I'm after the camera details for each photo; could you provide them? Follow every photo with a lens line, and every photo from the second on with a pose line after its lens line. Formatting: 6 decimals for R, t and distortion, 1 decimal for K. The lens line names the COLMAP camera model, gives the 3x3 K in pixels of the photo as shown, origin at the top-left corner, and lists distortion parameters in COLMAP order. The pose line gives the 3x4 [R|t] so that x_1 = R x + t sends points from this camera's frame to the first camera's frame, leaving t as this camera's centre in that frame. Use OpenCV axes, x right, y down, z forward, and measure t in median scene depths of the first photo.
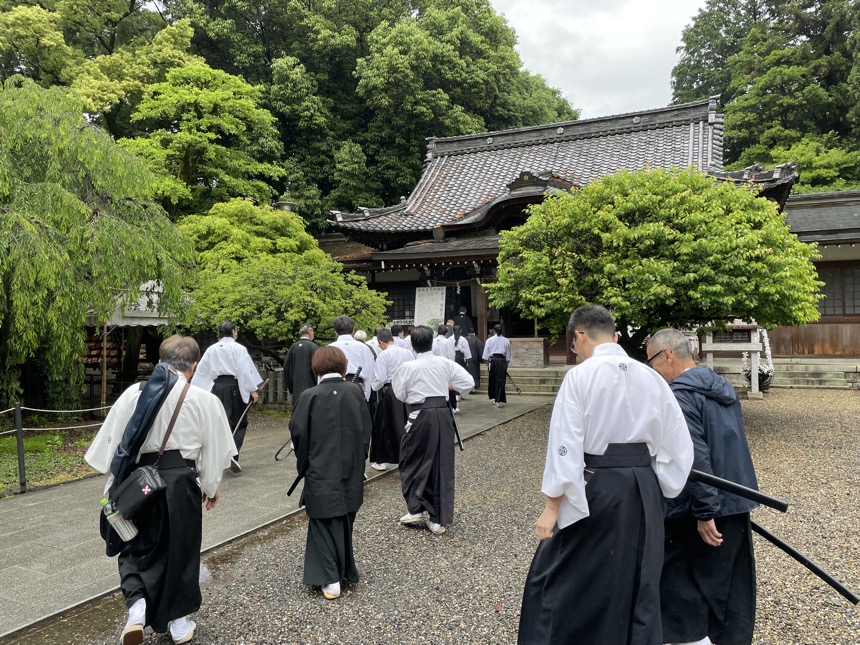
lens RADIAL K [[646.9, 0, 429.7], [0, 646.9, 324.6], [0, 0, 1]] dist [0.001861, -0.003323]
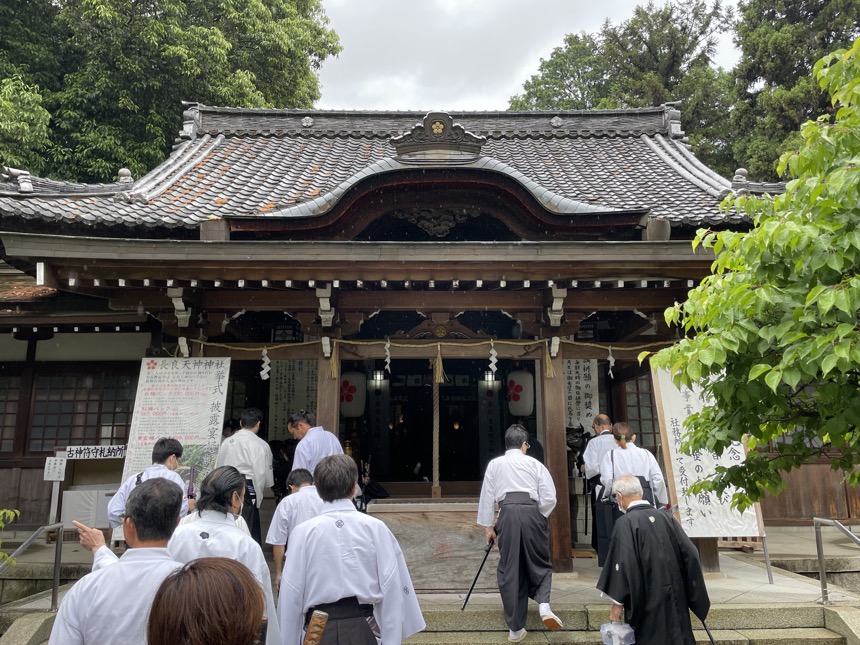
lens RADIAL K [[646.9, 0, 431.1], [0, 646.9, 323.1], [0, 0, 1]] dist [0.001861, -0.003323]
pose [[0.910978, 0.092053, 0.402050, -0.018332], [-0.008973, 0.978969, -0.203813, -0.002624], [-0.412356, 0.182062, 0.892645, 0.518651]]
